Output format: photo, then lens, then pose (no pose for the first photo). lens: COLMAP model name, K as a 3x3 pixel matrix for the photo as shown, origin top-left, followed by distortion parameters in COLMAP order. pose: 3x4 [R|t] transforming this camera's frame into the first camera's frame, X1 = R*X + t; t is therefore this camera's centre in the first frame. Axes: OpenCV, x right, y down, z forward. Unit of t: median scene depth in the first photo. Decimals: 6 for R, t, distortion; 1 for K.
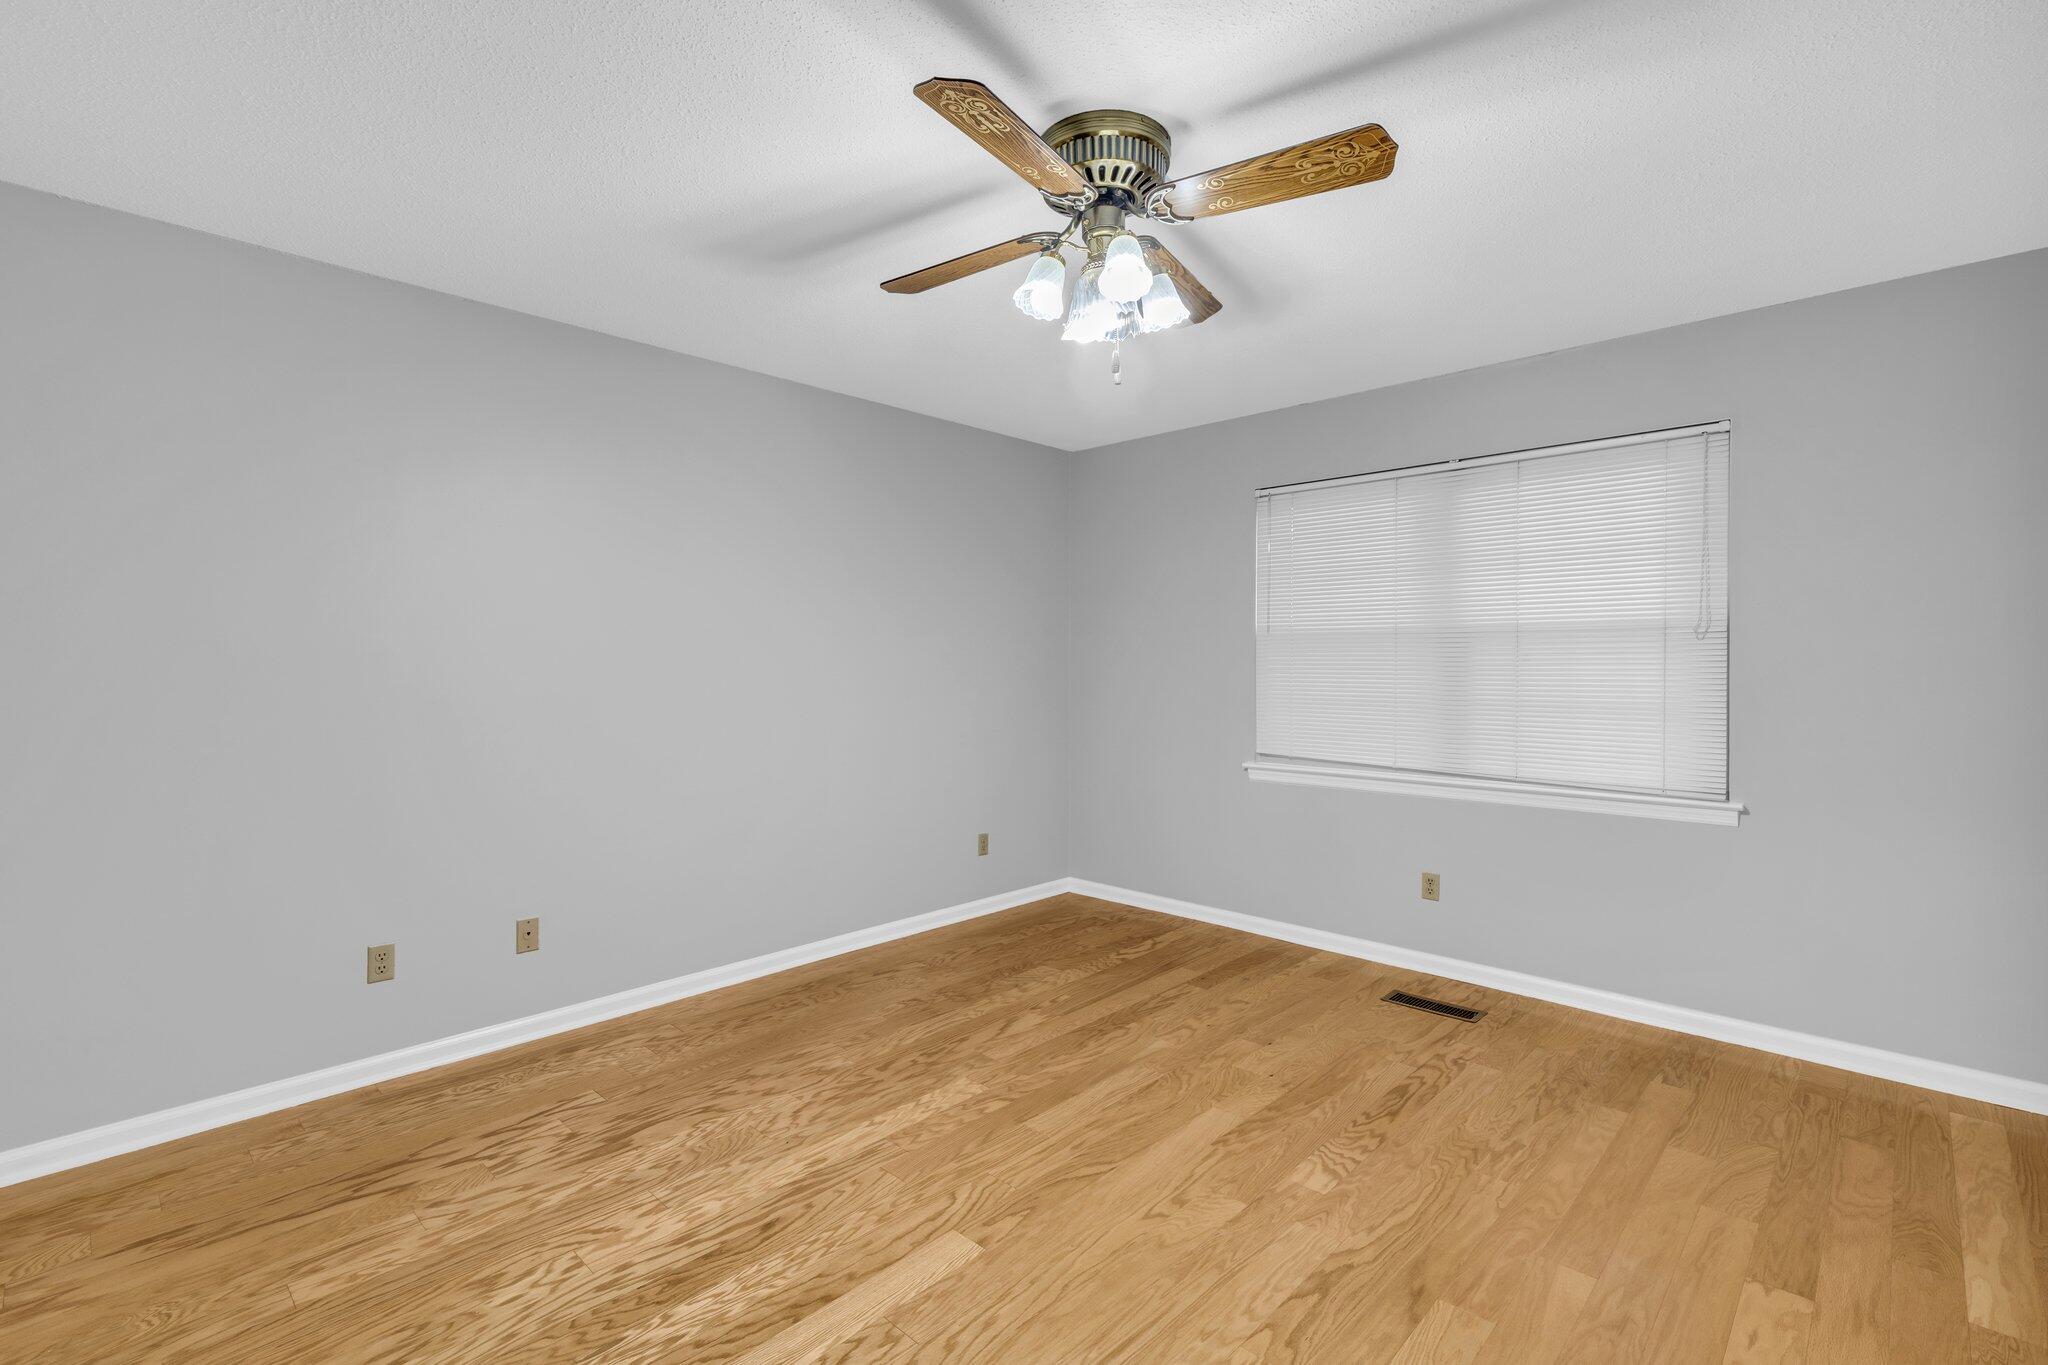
lens RADIAL K [[922.0, 0, 1026.1], [0, 922.0, 657.7], [0, 0, 1]] dist [0.001452, -0.000231]
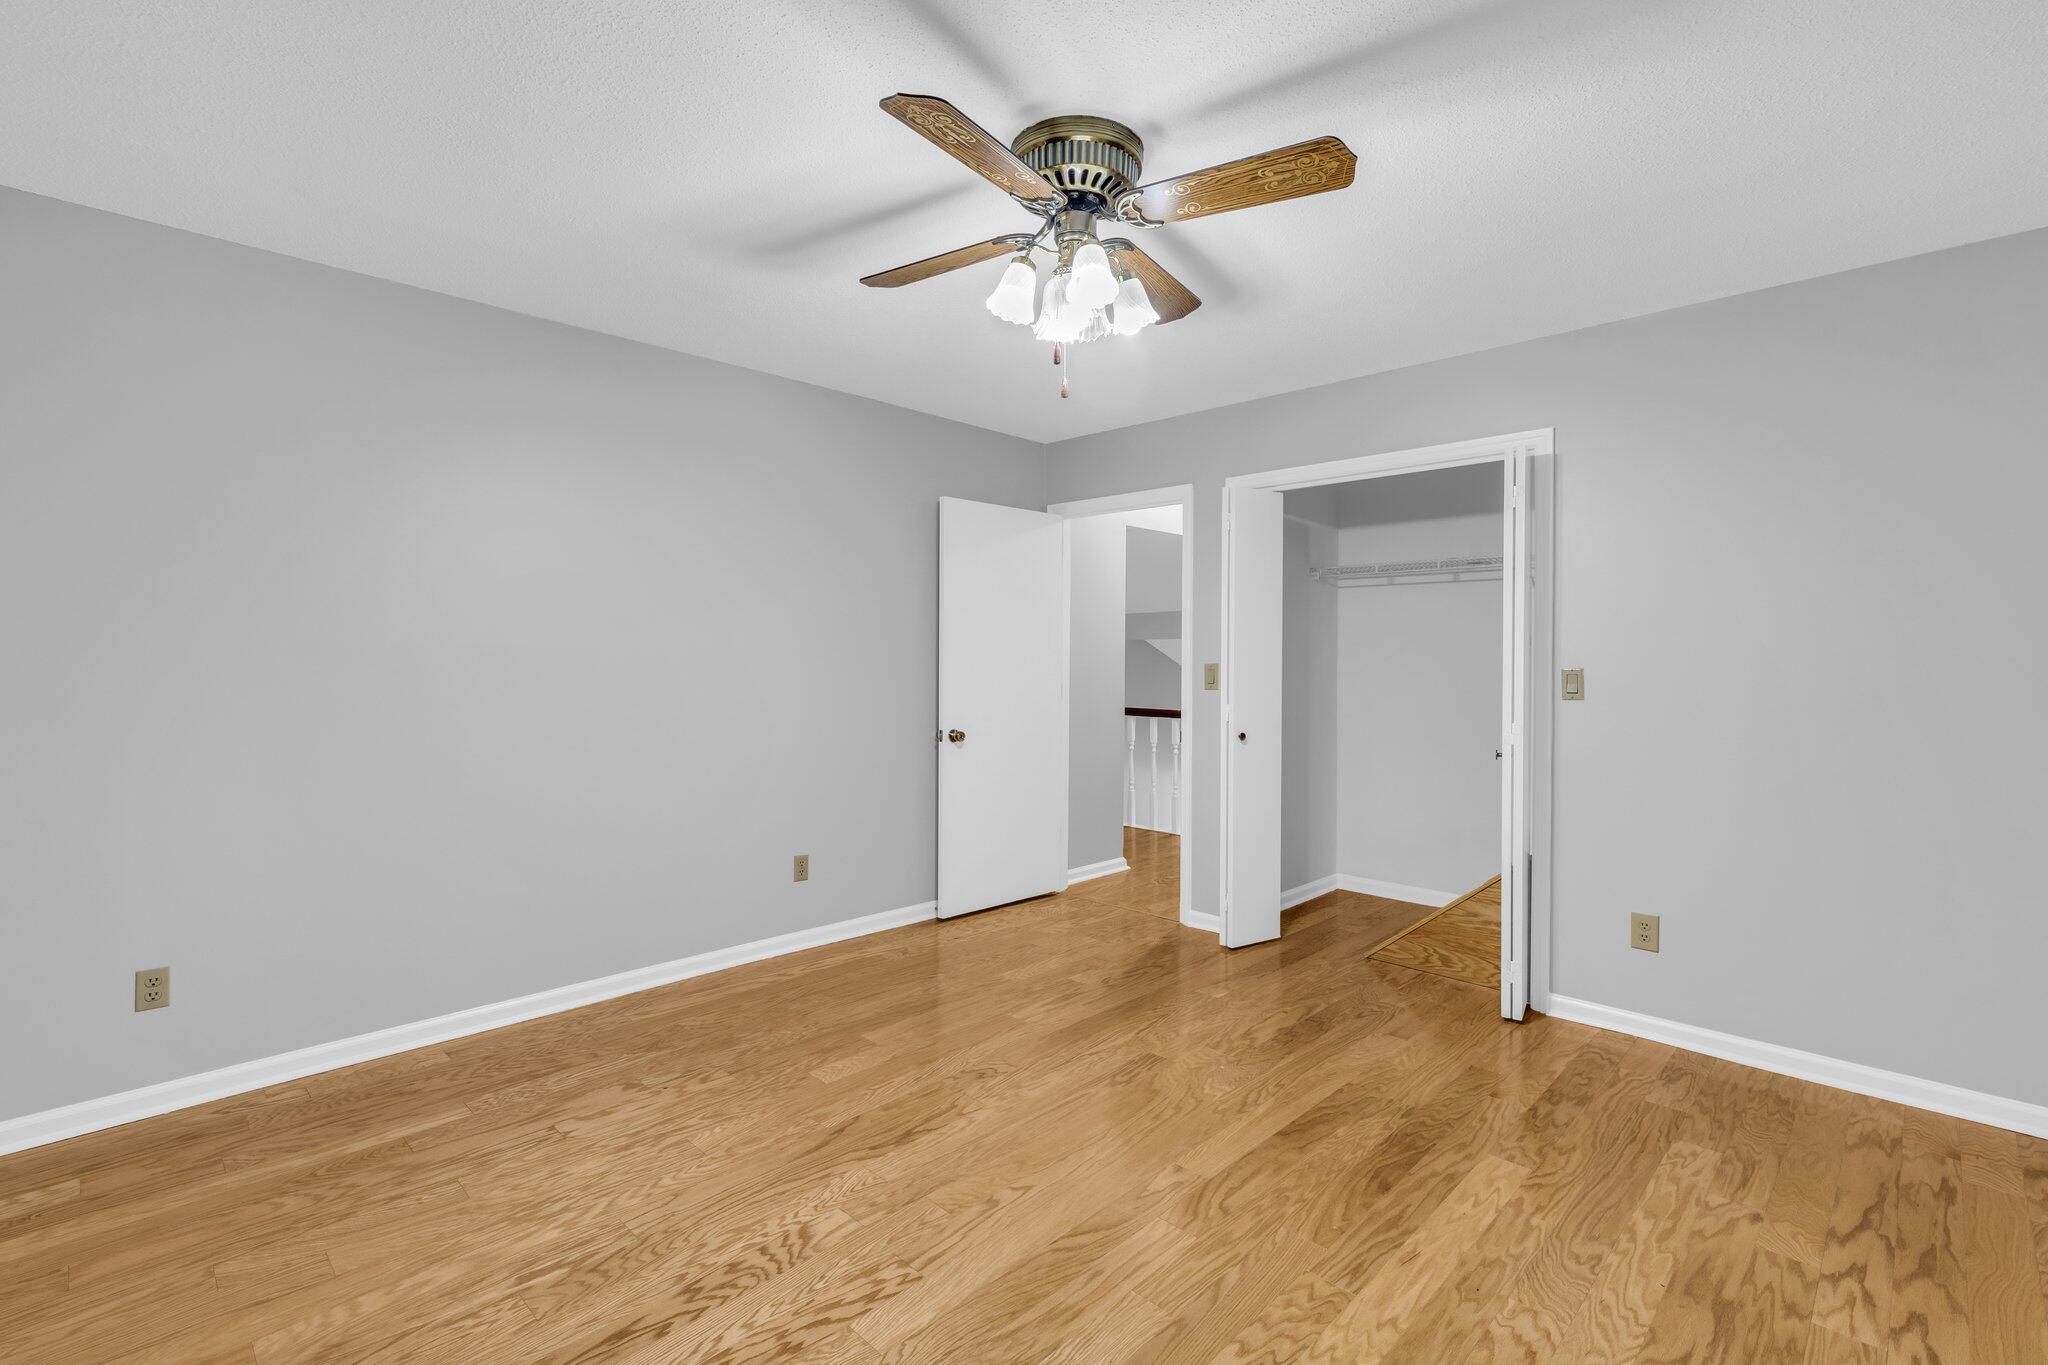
lens RADIAL K [[922.0, 0, 1026.1], [0, 922.0, 657.7], [0, 0, 1]] dist [0.001452, -0.000231]
pose [[-0.999886, -0.002235, 0.014901, 0.112769], [-0.002363, 0.999961, -0.008547, 0.013779], [-0.014881, -0.008581, -0.999852, 1.943128]]
